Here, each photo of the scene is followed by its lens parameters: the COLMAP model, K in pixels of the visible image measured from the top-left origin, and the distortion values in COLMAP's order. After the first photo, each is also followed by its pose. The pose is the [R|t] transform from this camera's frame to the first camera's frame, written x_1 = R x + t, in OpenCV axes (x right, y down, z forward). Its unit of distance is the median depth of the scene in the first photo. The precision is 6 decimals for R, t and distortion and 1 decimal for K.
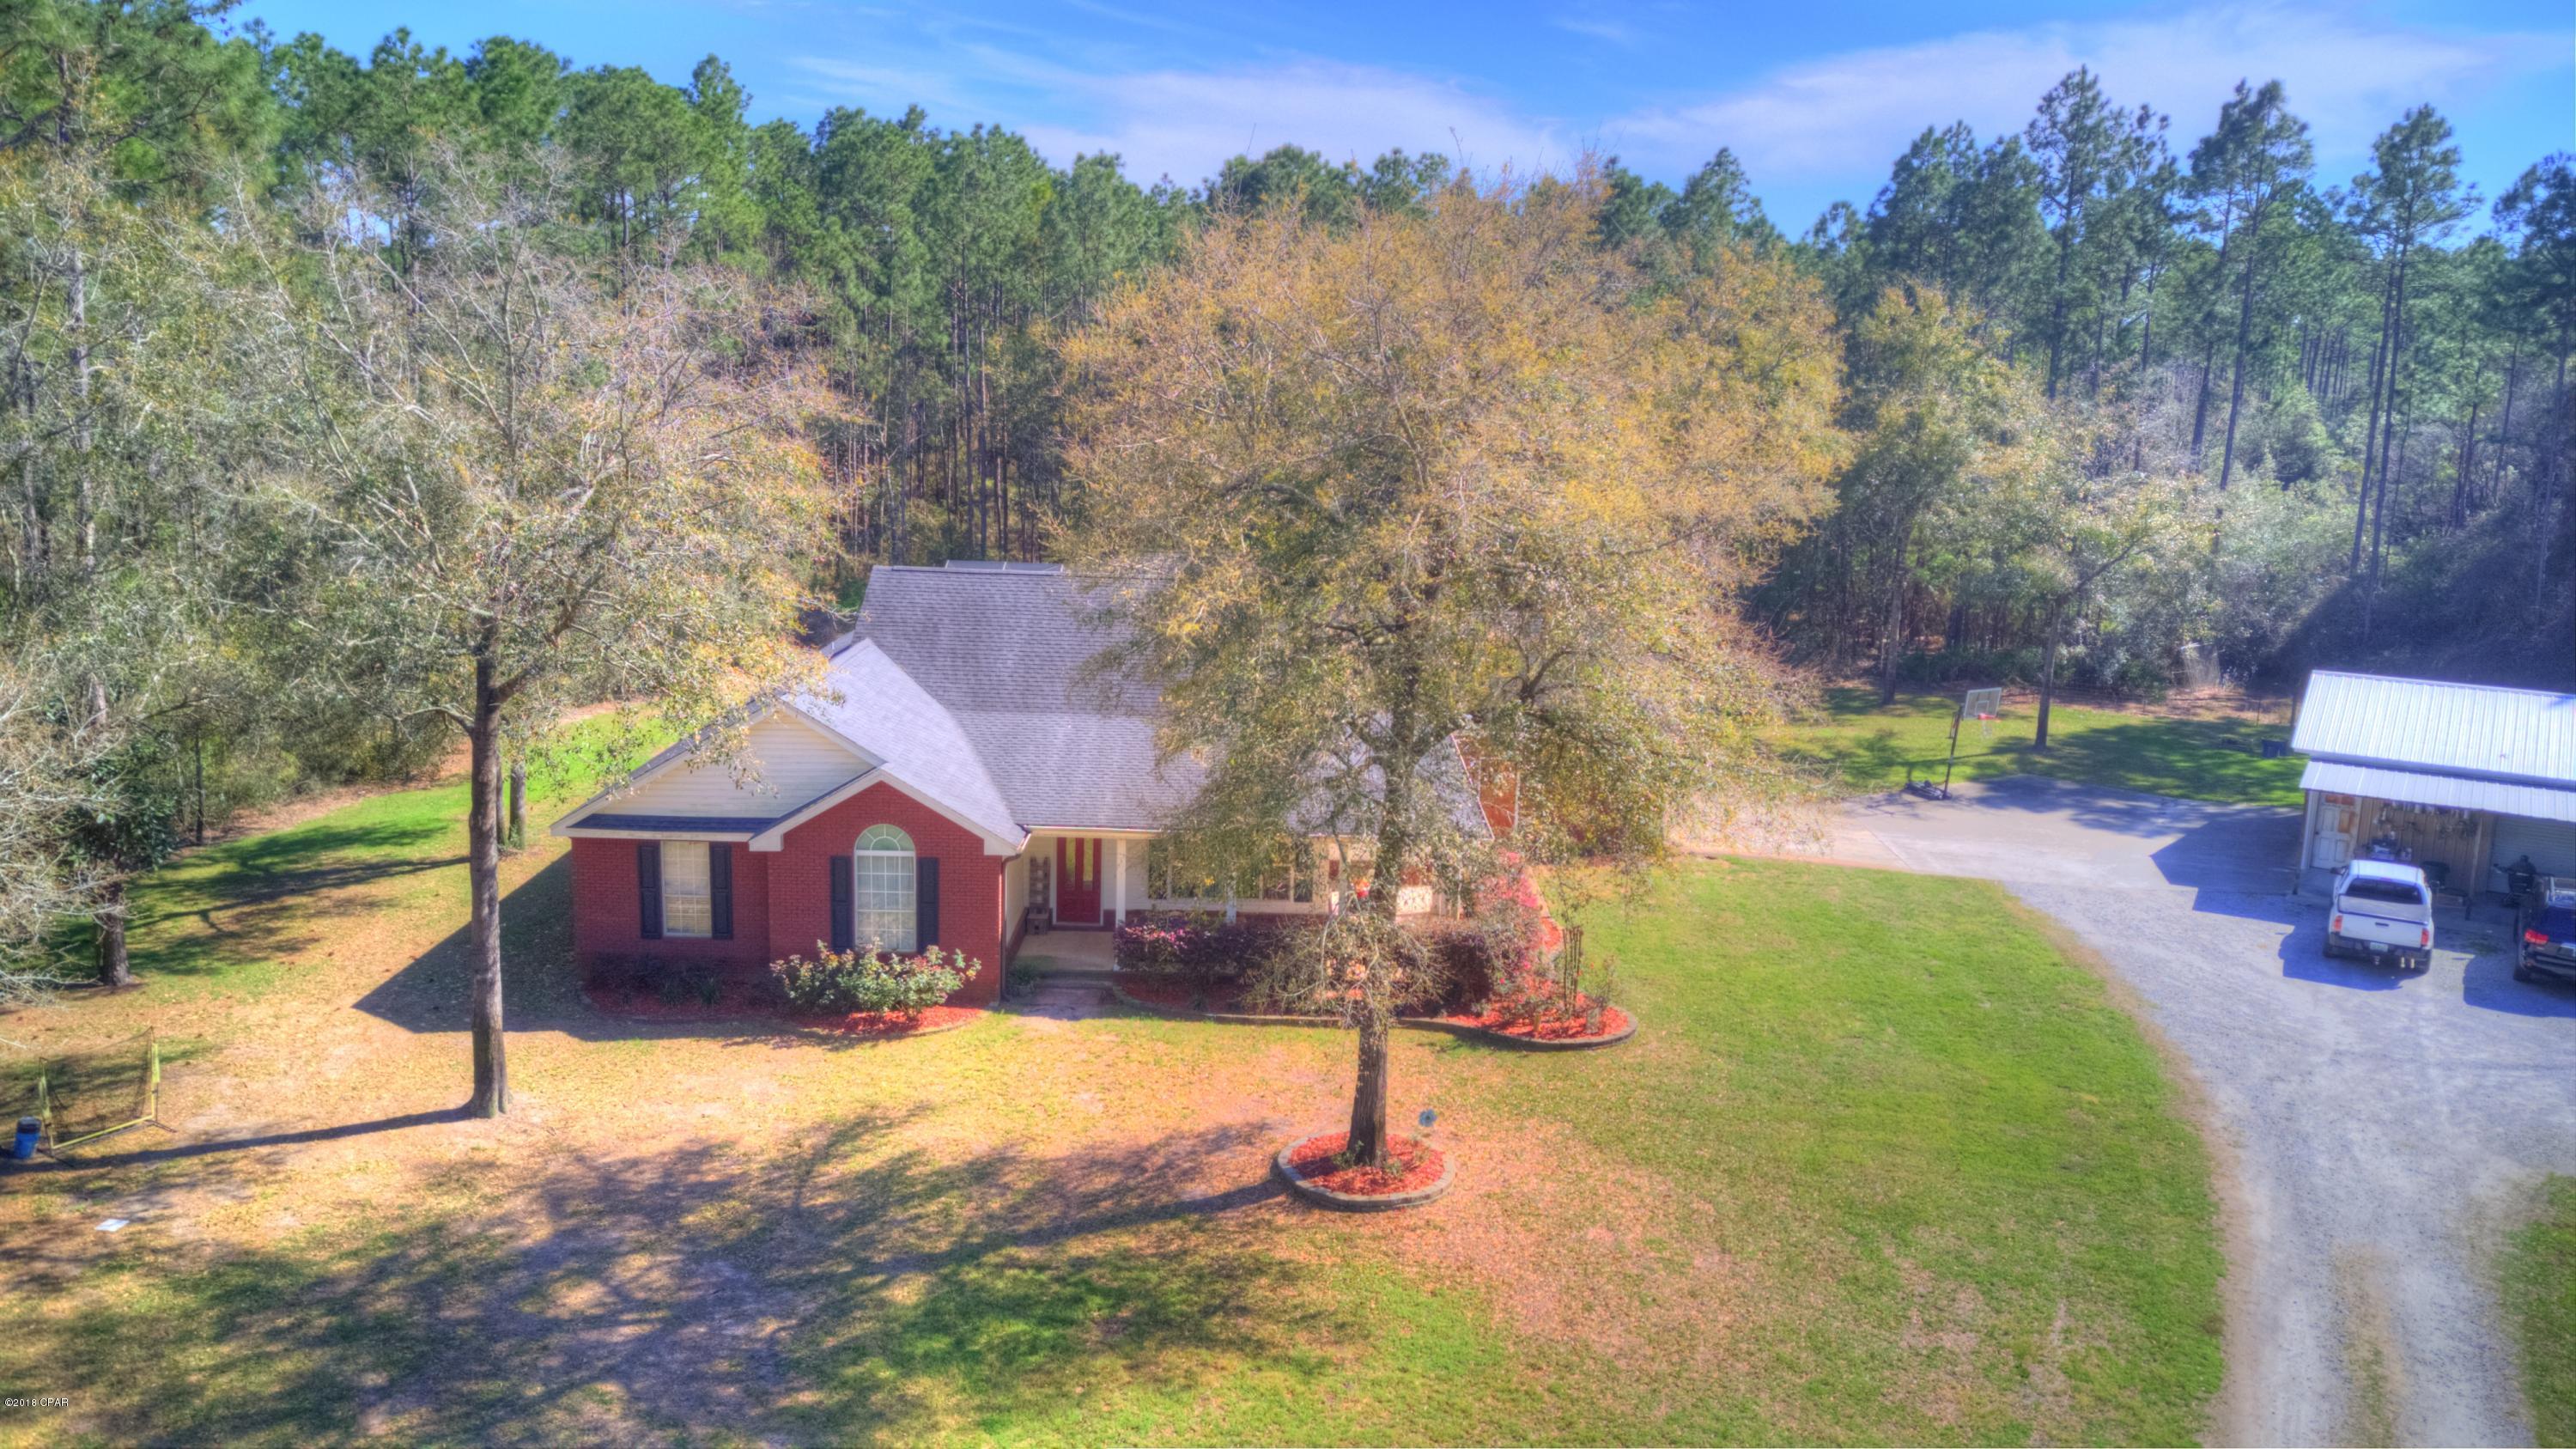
lens RADIAL K [[1963.4, 0, 1283.0], [0, 1963.4, 713.4], [0, 0, 1]] dist [0.000923, 0.007704]
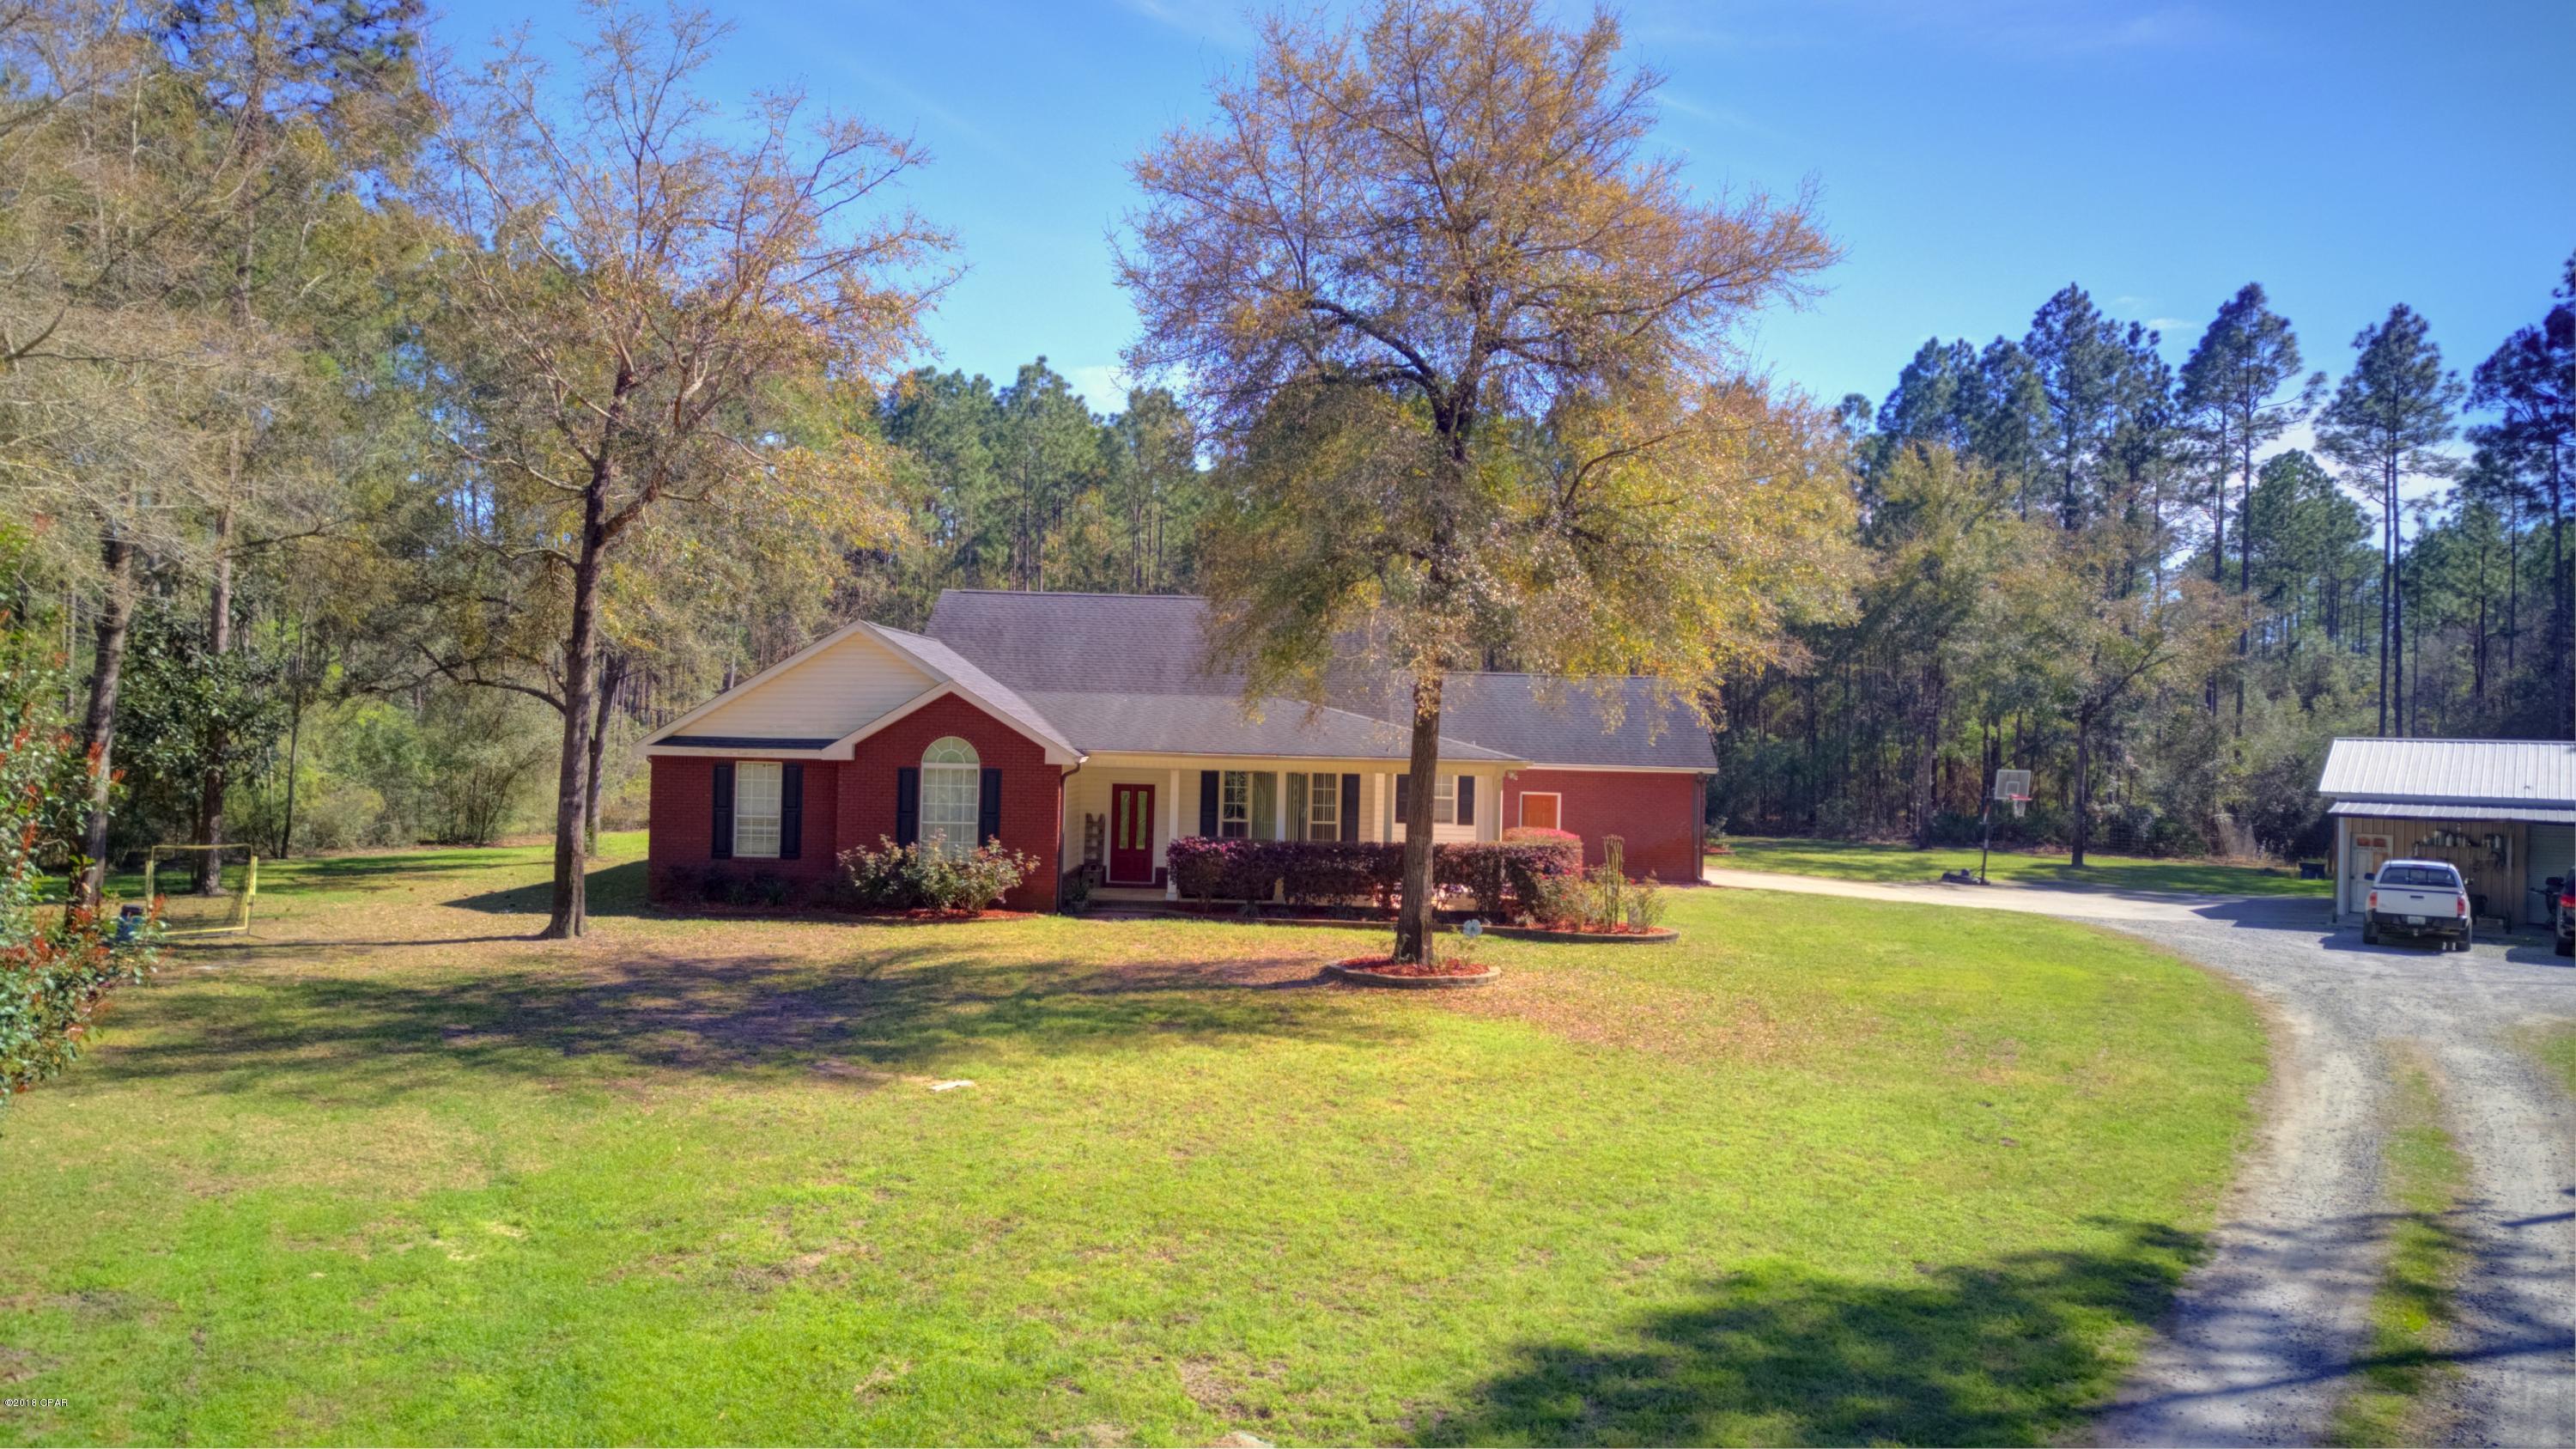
lens RADIAL K [[1962.0, 0, 1289.5], [0, 1962.0, 706.6], [0, 0, 1]] dist [0.011927, 0.002761]
pose [[0.999848, -0.001558, -0.017365, -0.003124], [-0.001944, 0.979818, -0.199880, 0.204321], [0.017326, 0.199883, 0.979666, -0.022376]]
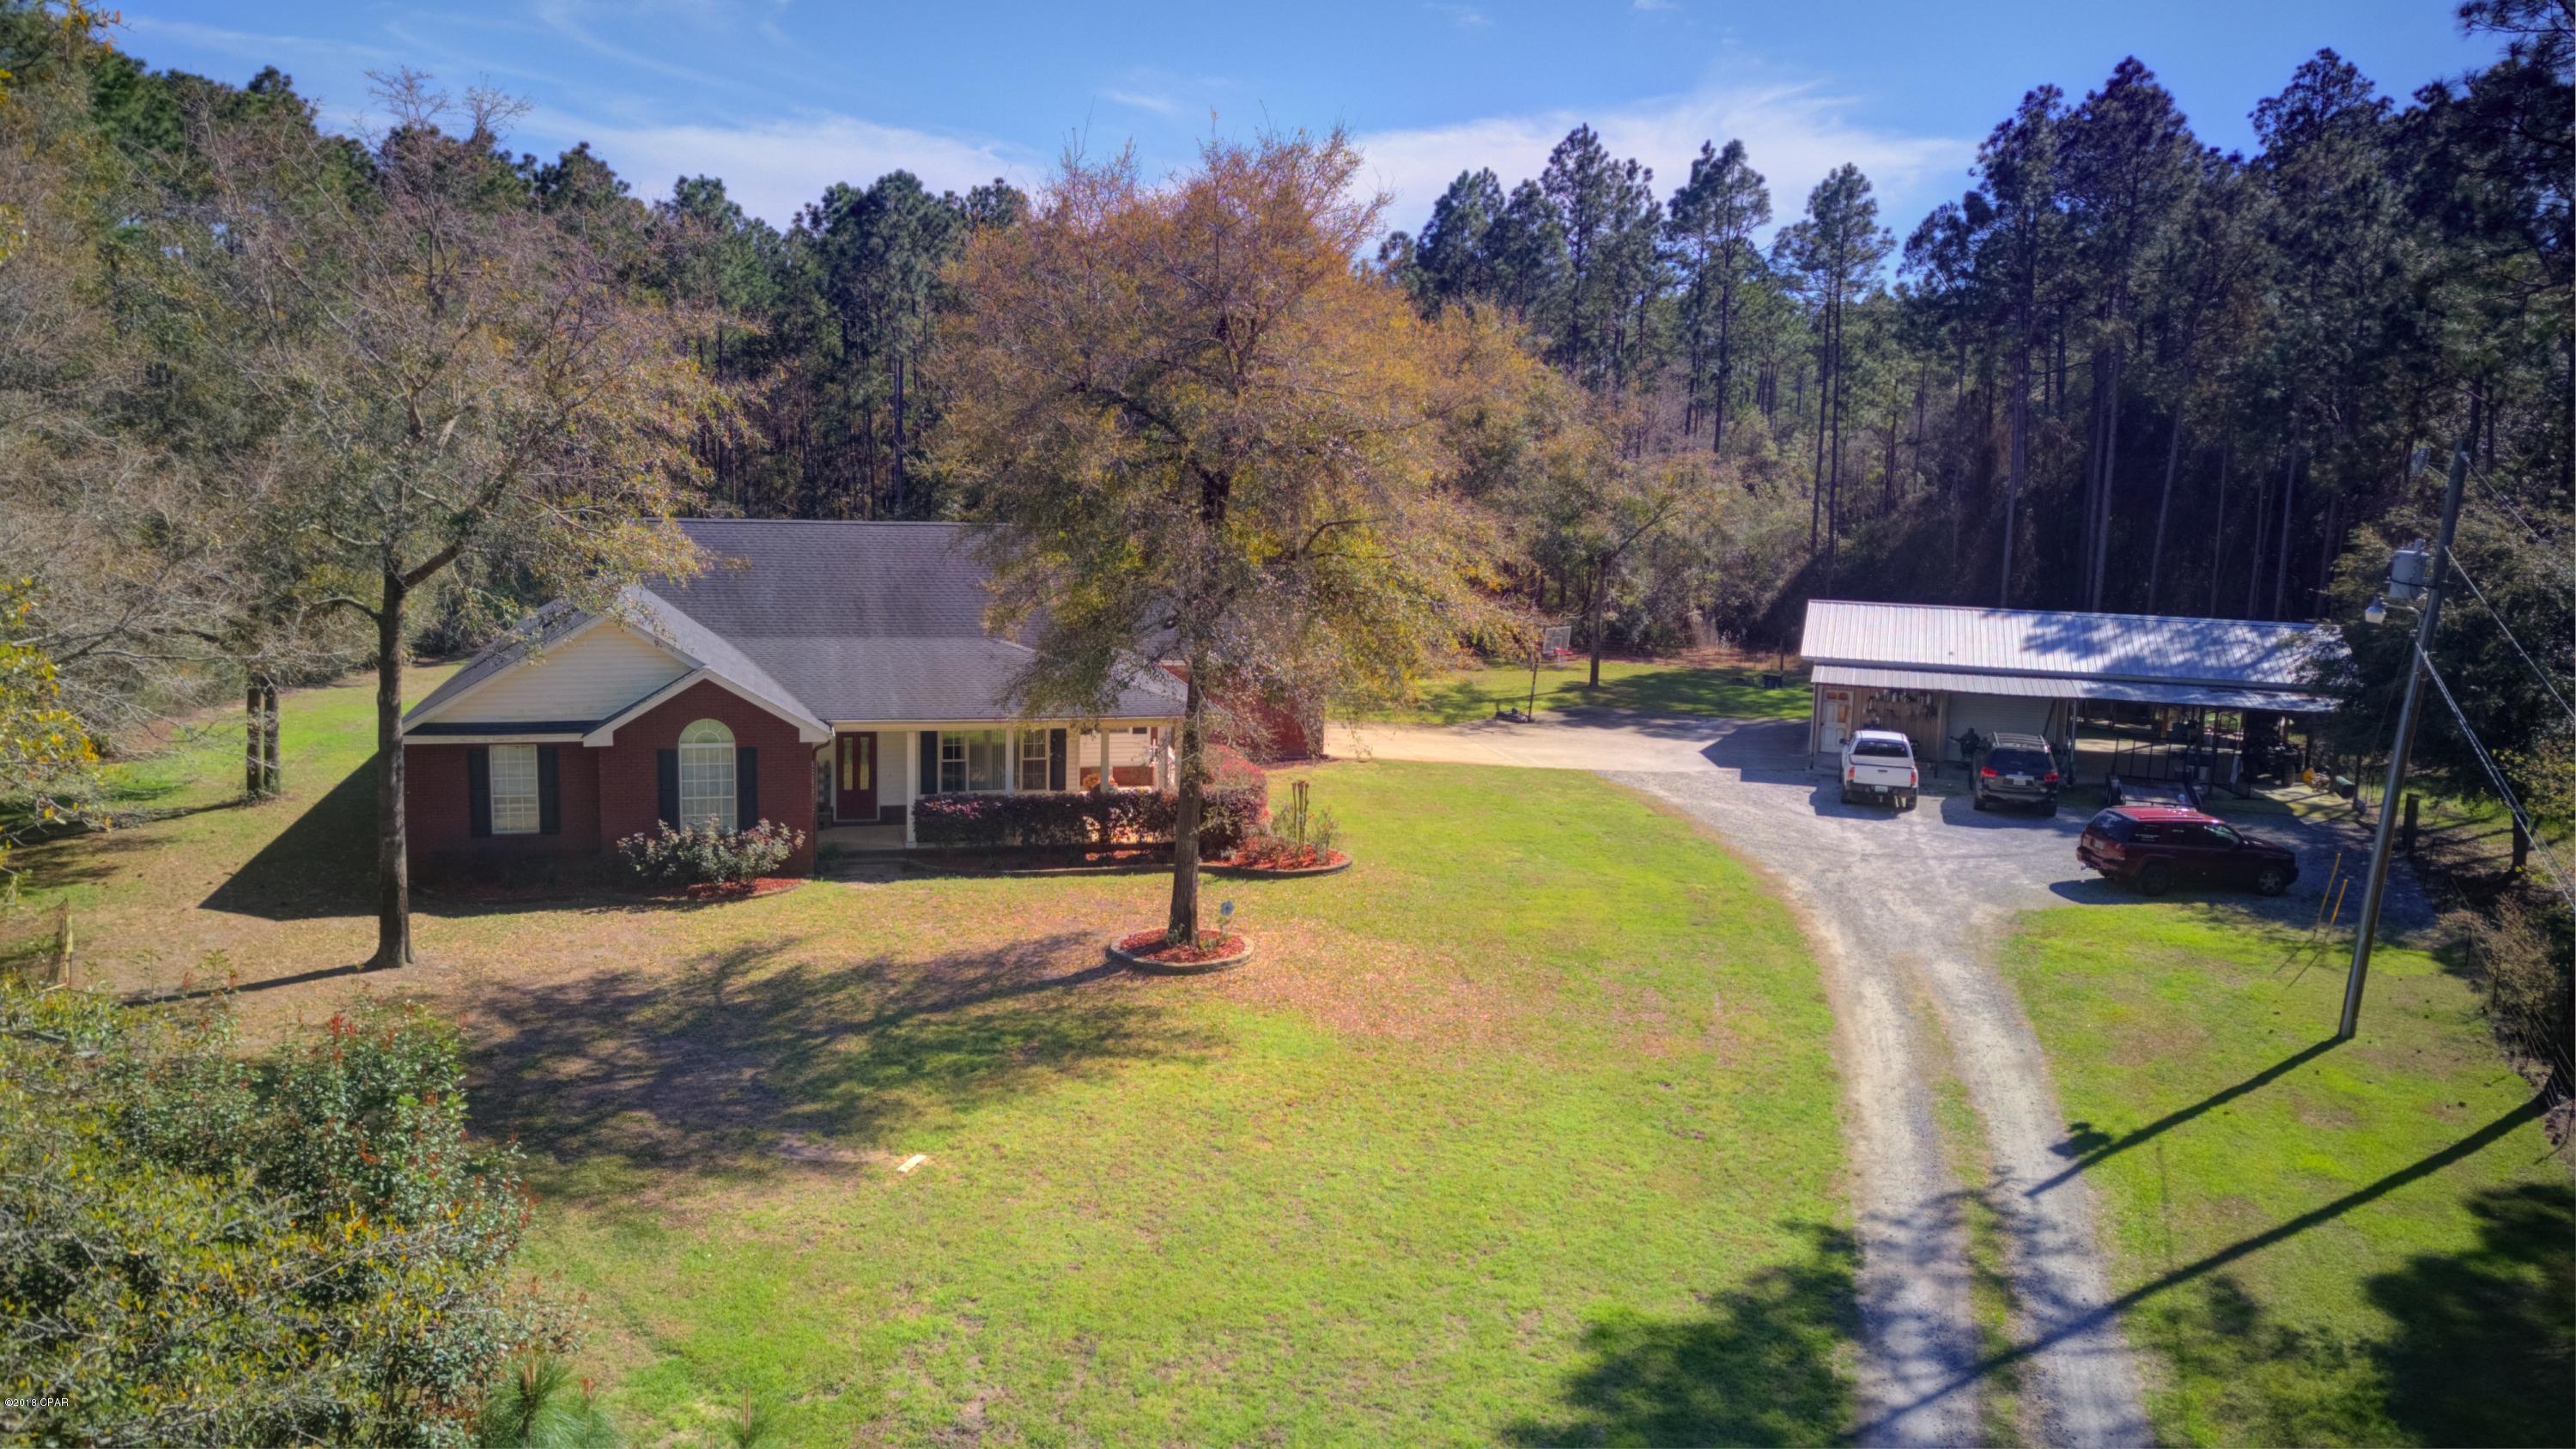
lens RADIAL K [[1963.4, 0, 1283.0], [0, 1963.4, 713.4], [0, 0, 1]] dist [0.000923, 0.007704]
pose [[0.967707, -0.039370, 0.248983, -0.133839], [0.047234, 0.998554, -0.025686, 0.079798], [-0.247612, 0.036617, 0.968167, -0.143726]]
